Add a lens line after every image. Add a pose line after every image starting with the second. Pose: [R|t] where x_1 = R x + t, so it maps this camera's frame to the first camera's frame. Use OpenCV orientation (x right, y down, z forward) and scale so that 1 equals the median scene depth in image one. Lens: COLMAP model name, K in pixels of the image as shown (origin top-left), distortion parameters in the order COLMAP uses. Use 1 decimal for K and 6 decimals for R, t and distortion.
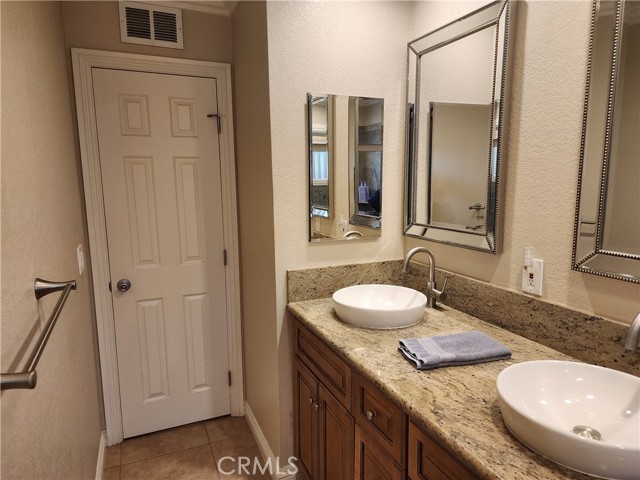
lens RADIAL K [[429.6, 0, 320.0], [0, 429.6, 240.0], [0, 0, 1]] dist [0.105301, -0.083687]
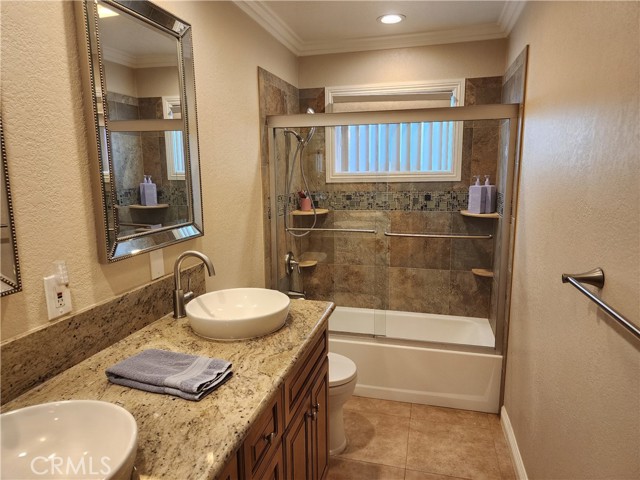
lens RADIAL K [[429.6, 0, 320.0], [0, 429.6, 240.0], [0, 0, 1]] dist [0.105301, -0.083687]
pose [[-0.789290, -0.087445, 0.607762, -0.437449], [0.105346, 0.955845, 0.274339, -0.209268], [-0.604916, 0.280558, -0.745227, 1.368379]]
